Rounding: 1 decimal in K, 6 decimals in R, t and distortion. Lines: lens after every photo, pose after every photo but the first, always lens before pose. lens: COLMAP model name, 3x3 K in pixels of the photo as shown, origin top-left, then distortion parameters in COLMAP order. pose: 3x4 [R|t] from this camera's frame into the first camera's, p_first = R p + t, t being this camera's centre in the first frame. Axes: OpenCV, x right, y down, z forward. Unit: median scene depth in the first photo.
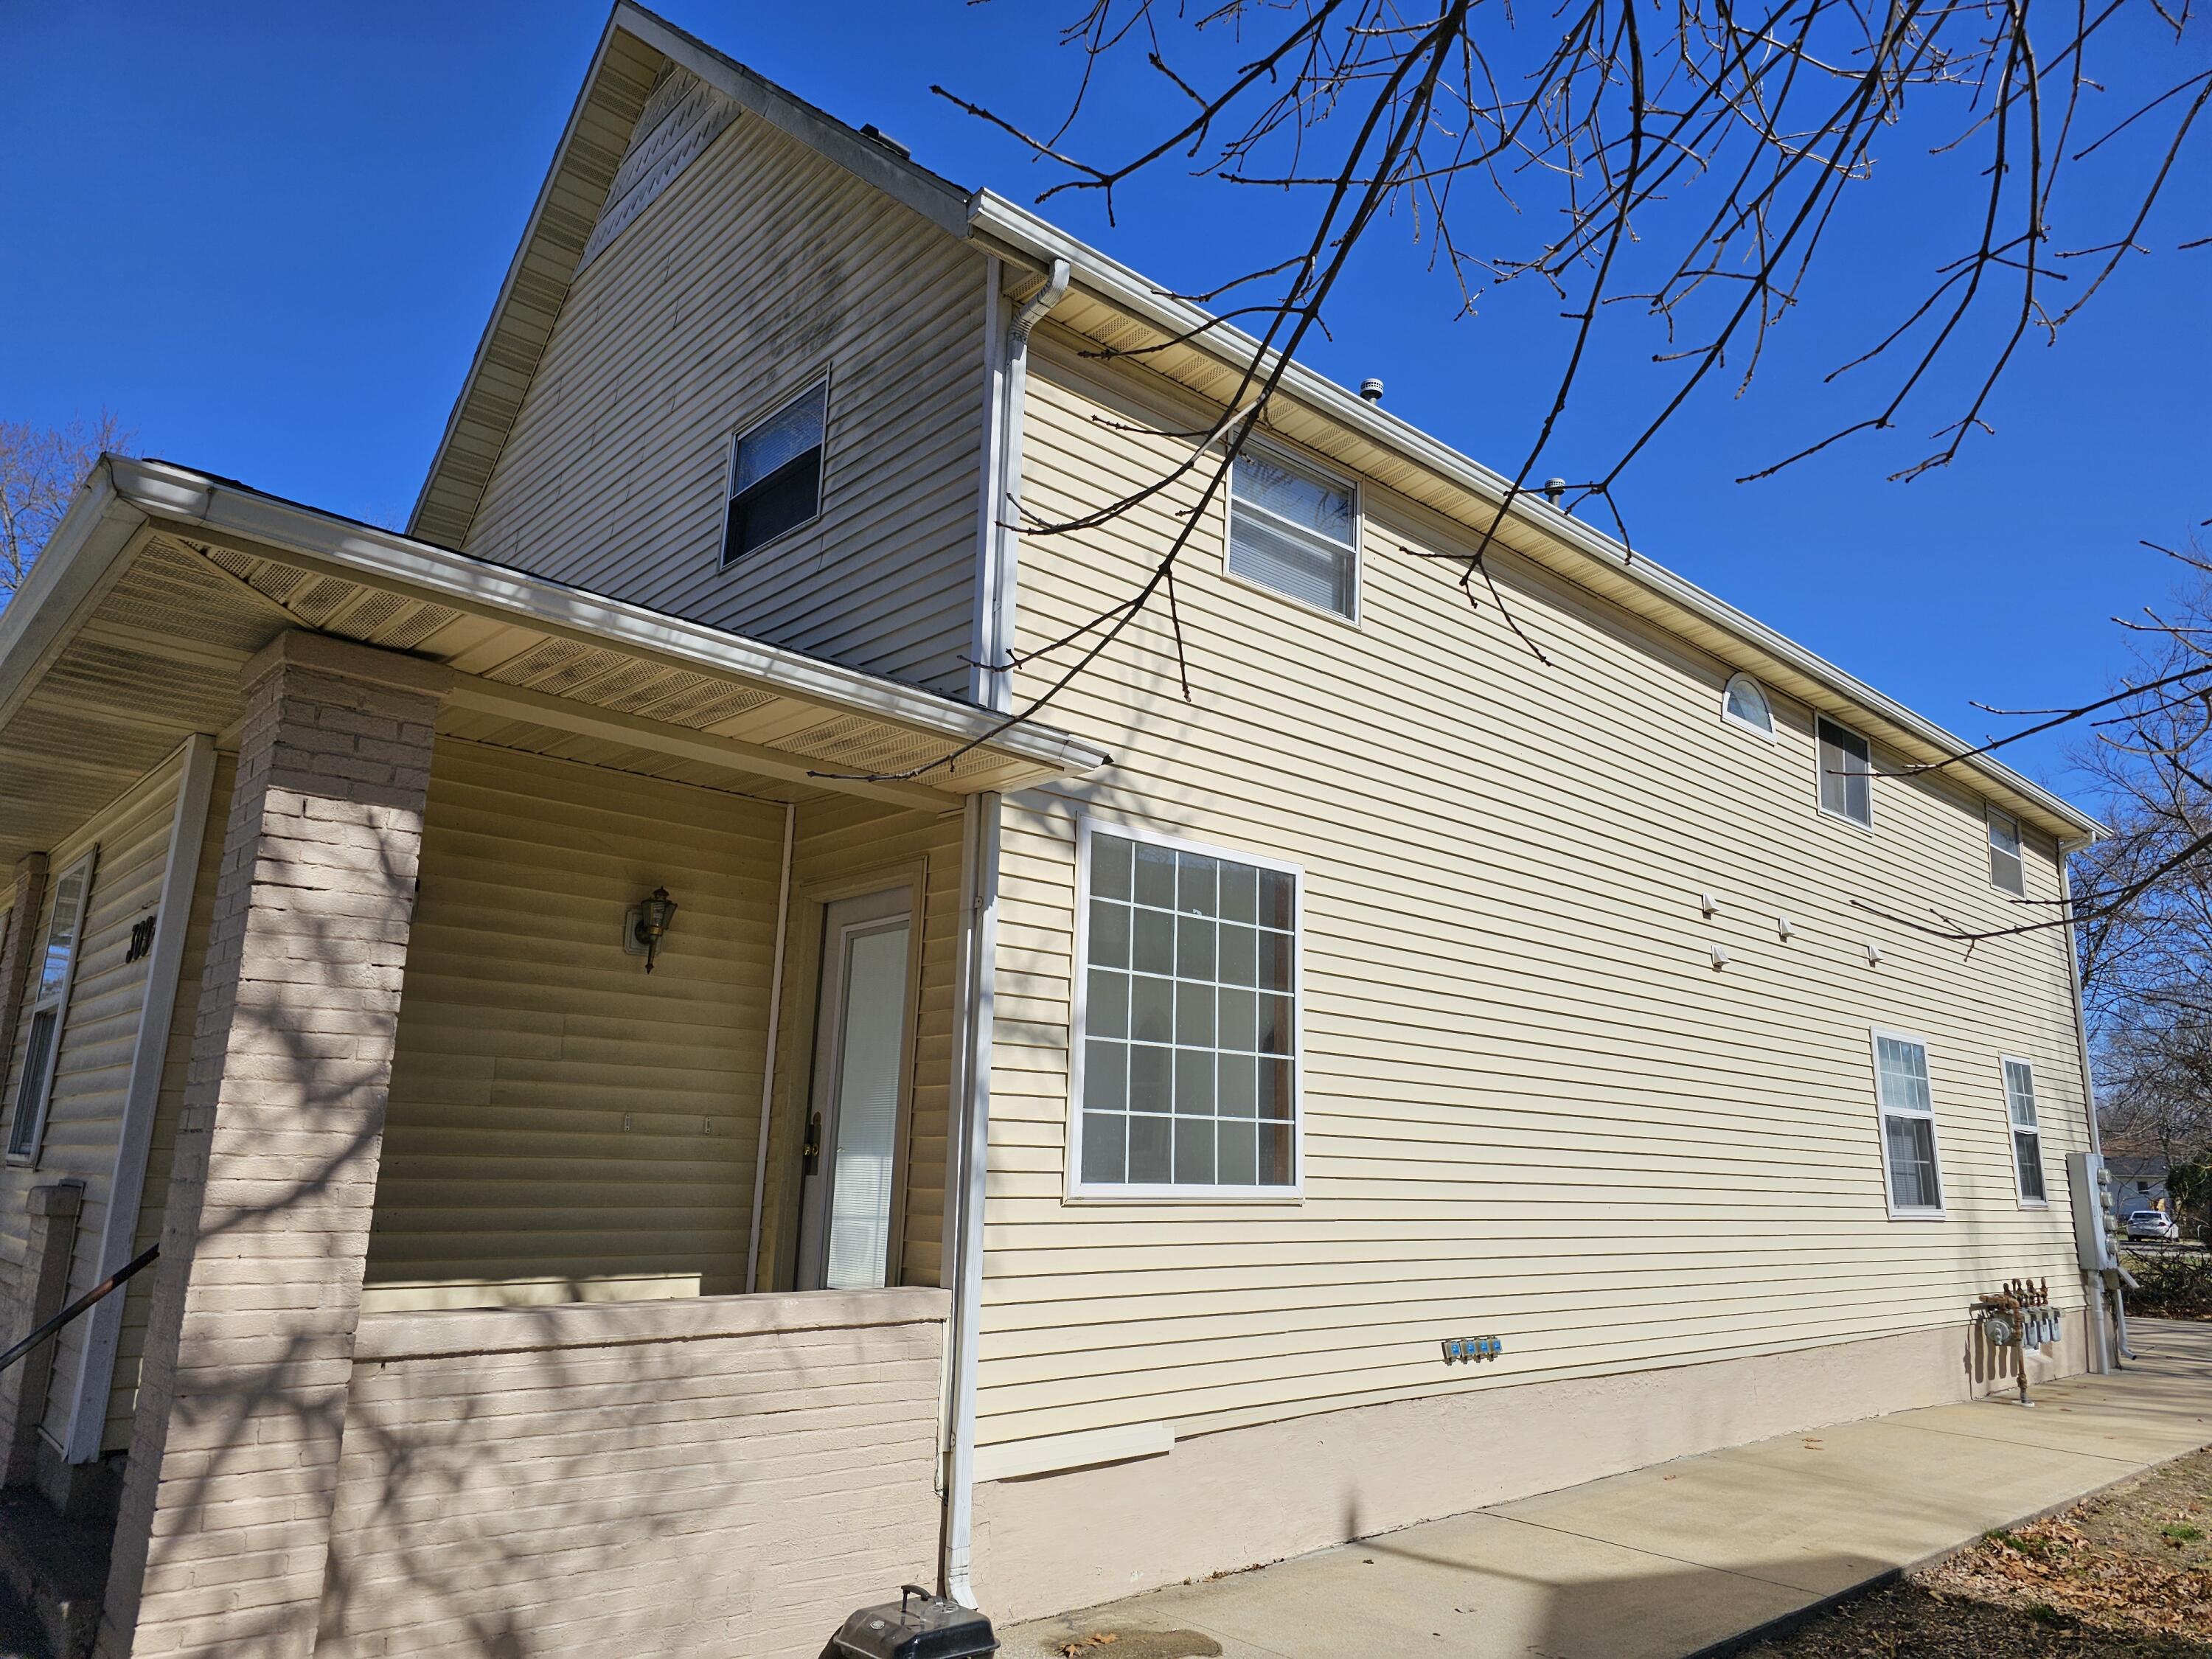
lens RADIAL K [[1476.6, 0, 1107.6], [0, 1476.6, 835.6], [0, 0, 1]] dist [0.065368, -0.006380]
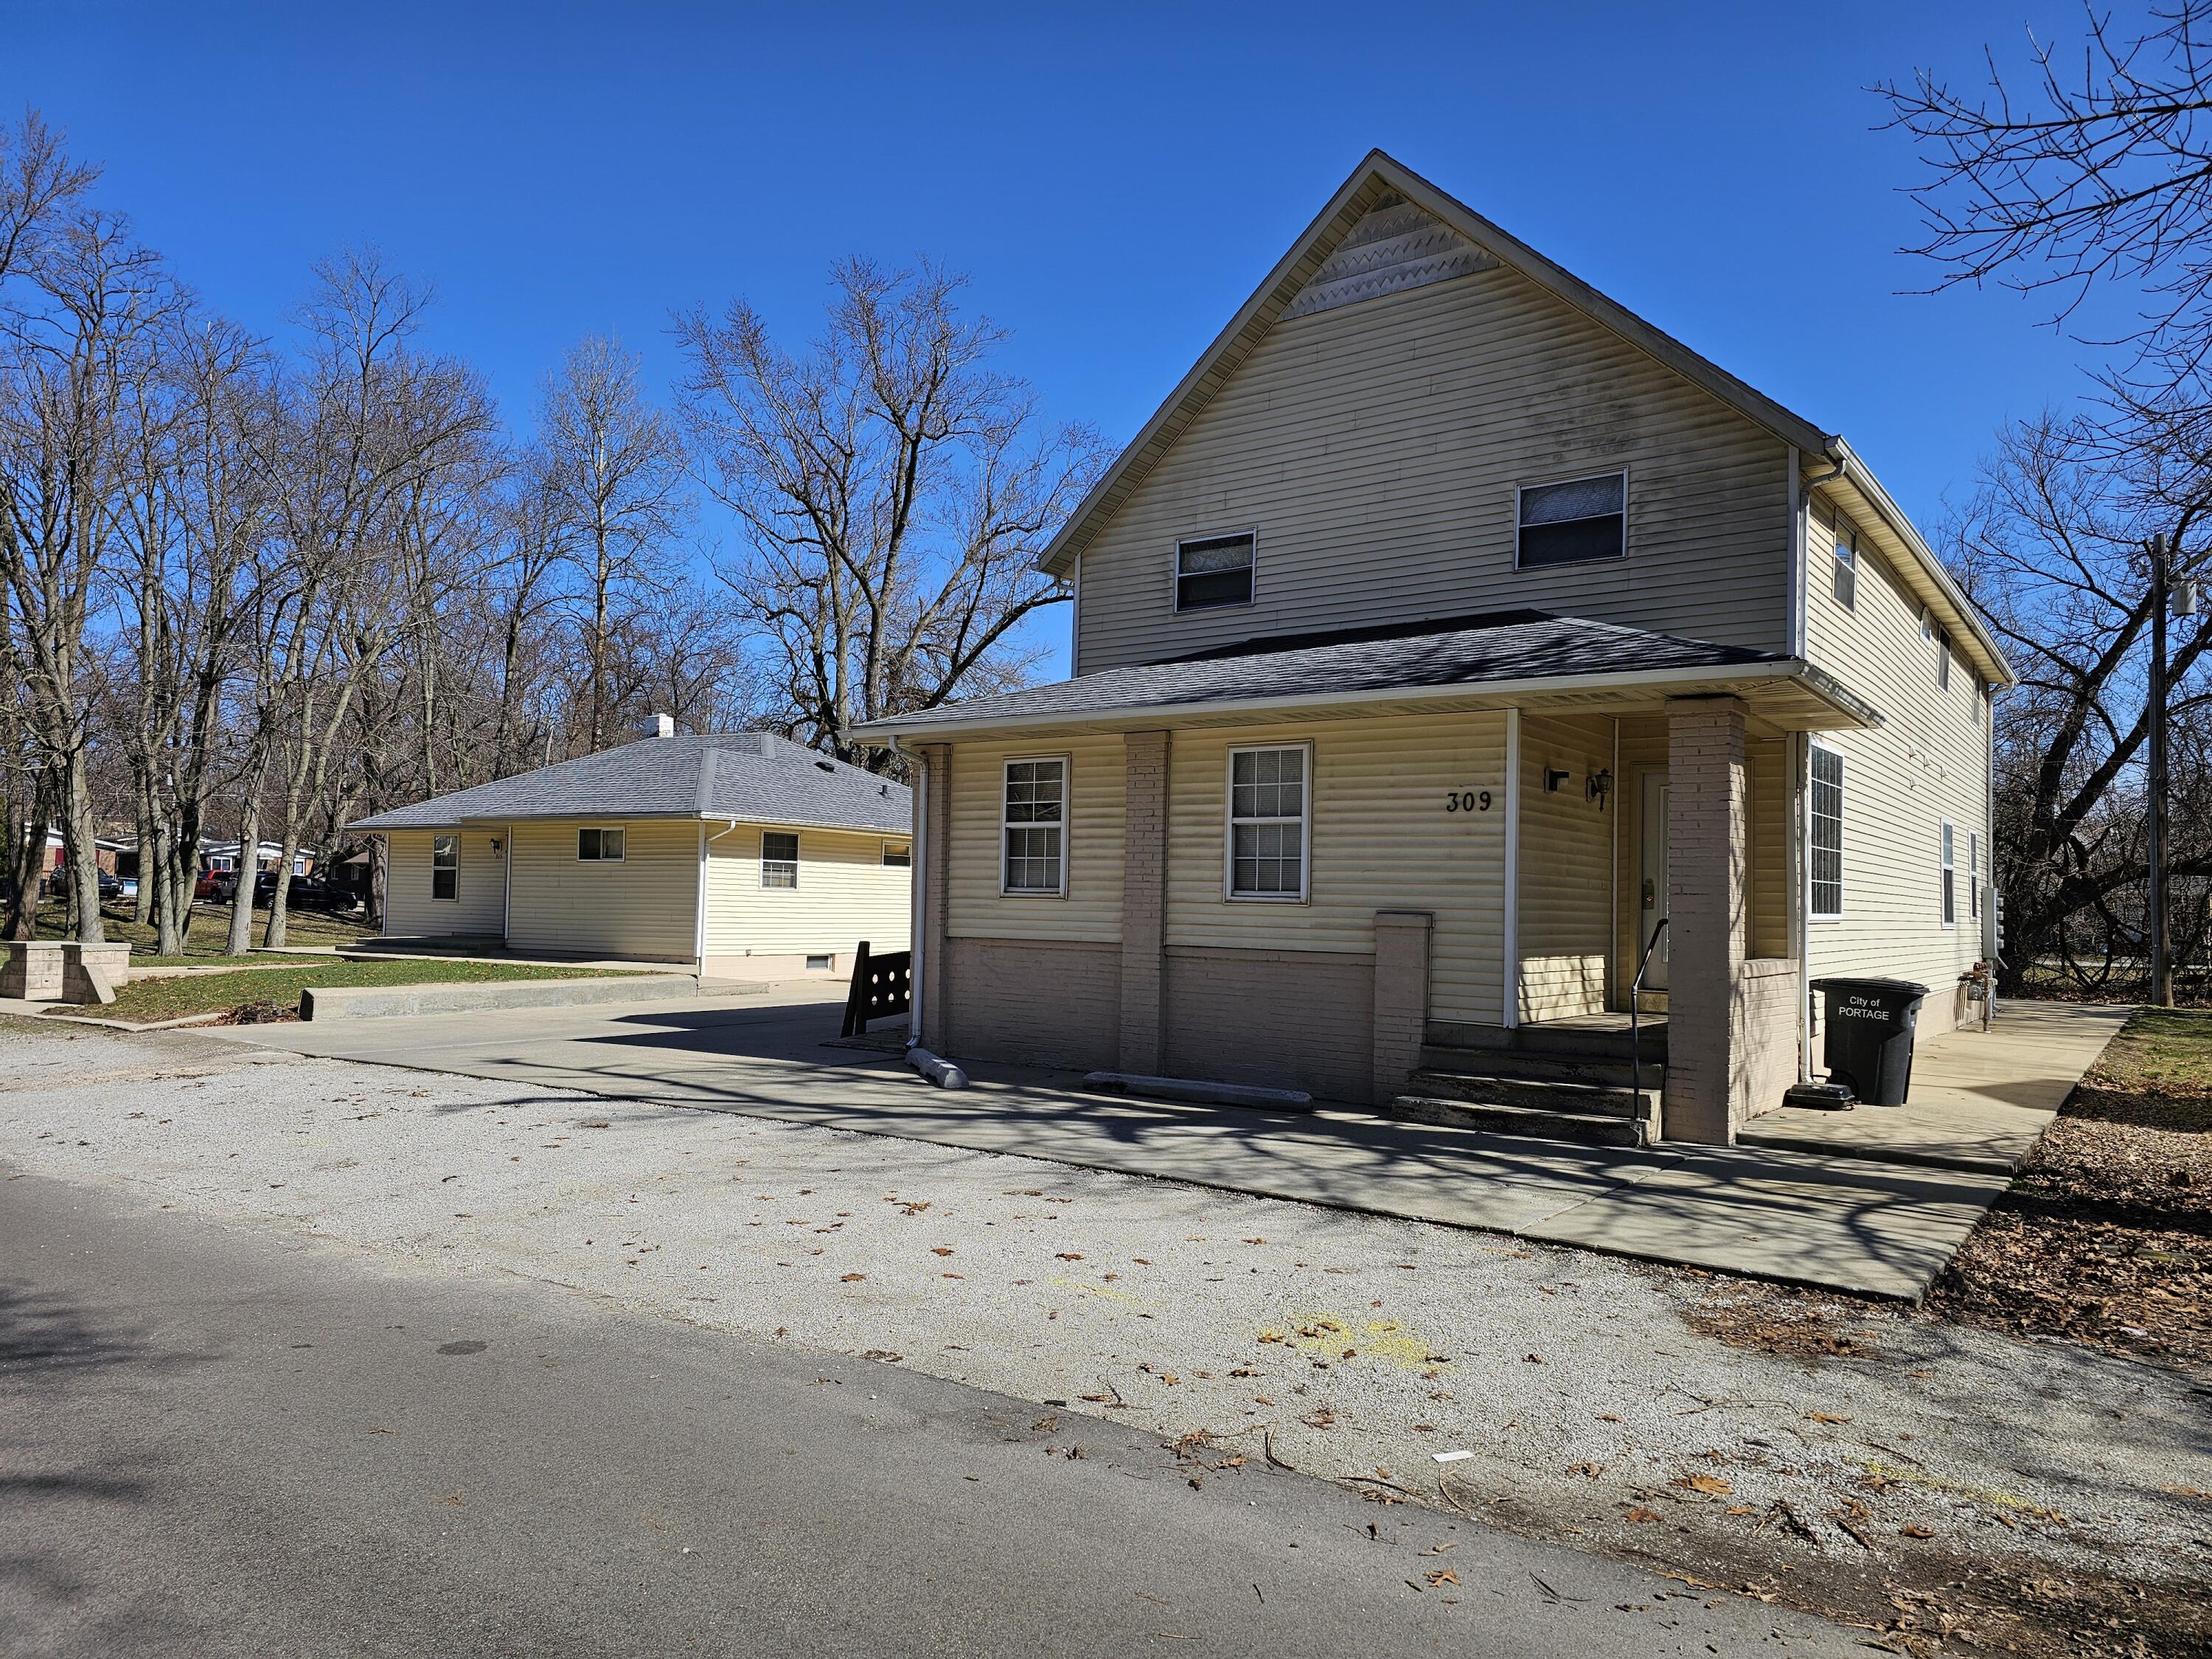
lens RADIAL K [[1476.6, 0, 1098.6], [0, 1476.6, 832.7], [0, 0, 1]] dist [0.065368, -0.006380]
pose [[0.979033, 0.005263, 0.203636, -1.181605], [-0.043228, 0.982266, 0.182441, -0.186430], [-0.199064, -0.187418, 0.961898, -0.690601]]
